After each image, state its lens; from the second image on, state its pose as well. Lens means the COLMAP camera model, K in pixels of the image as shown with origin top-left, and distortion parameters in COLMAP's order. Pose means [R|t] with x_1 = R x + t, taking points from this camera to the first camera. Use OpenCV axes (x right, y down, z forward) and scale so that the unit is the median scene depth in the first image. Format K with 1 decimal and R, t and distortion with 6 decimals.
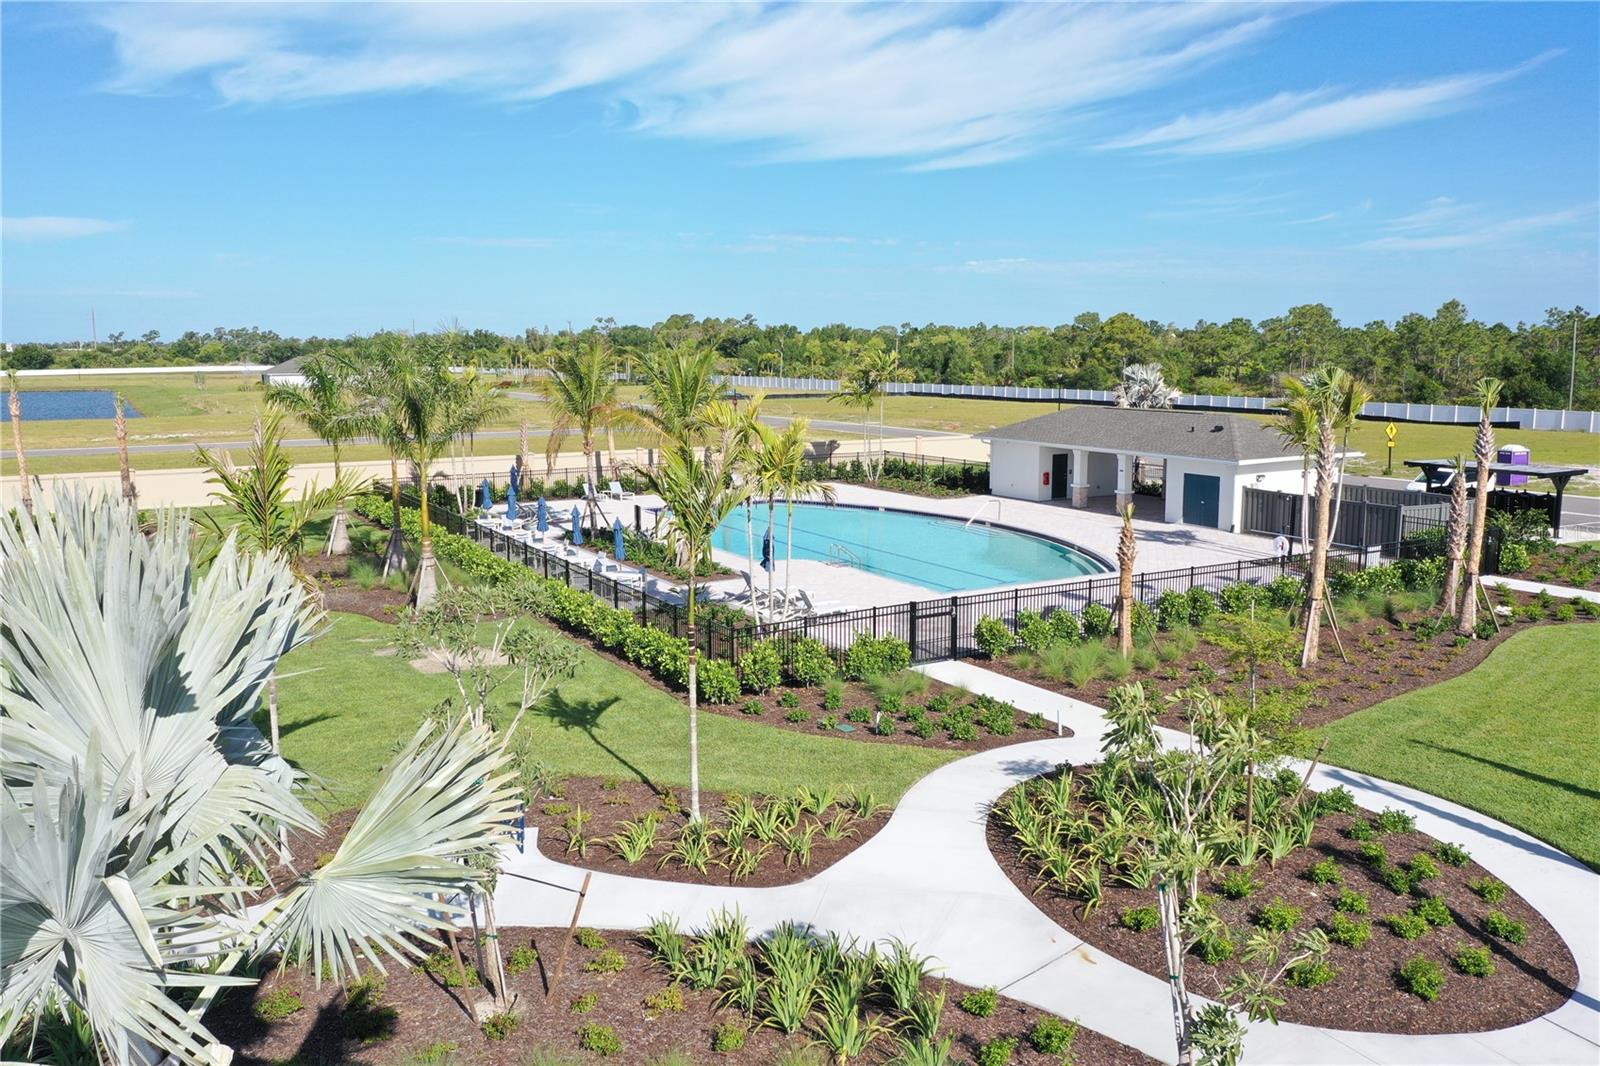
lens RADIAL K [[1270.3, 0, 781.1], [0, 1270.3, 532.8], [0, 0, 1]] dist [-0.005179, 0.003819]
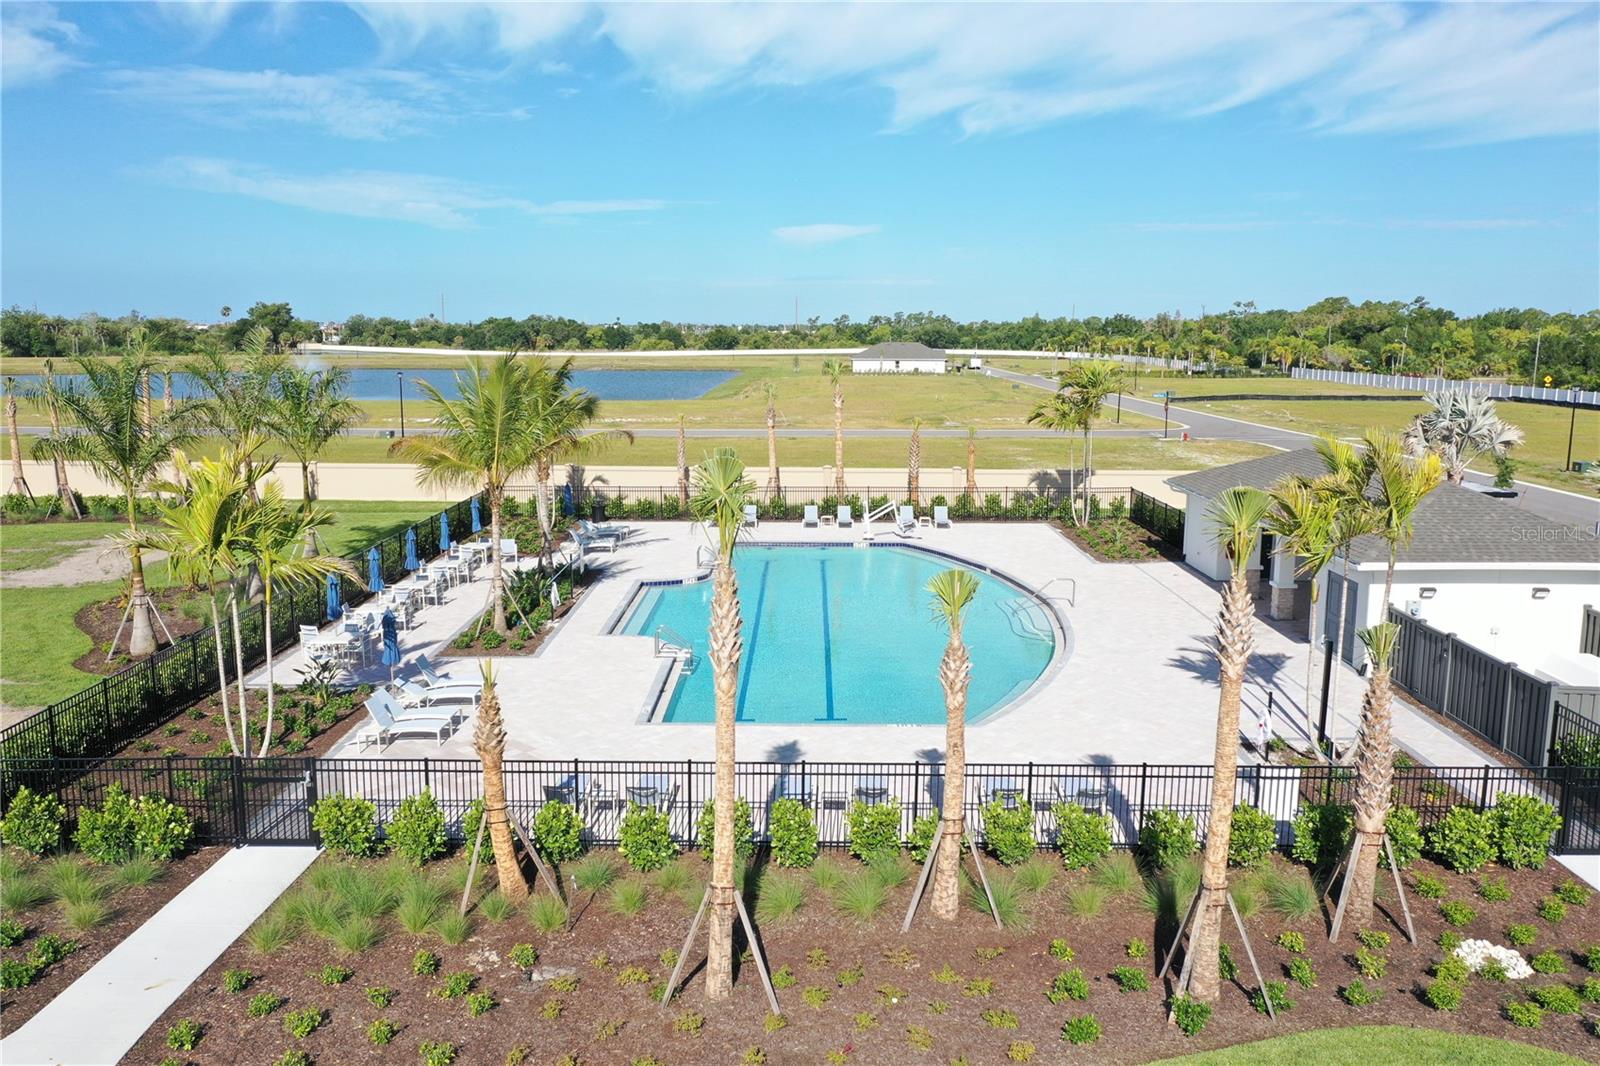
lens RADIAL K [[1270.3, 0, 781.1], [0, 1270.3, 532.8], [0, 0, 1]] dist [-0.005179, 0.003819]
pose [[0.853009, 0.086665, -0.514650, 0.125676], [-0.079923, 0.996176, 0.035283, -0.019876], [0.515740, 0.011036, 0.856674, 0.104593]]
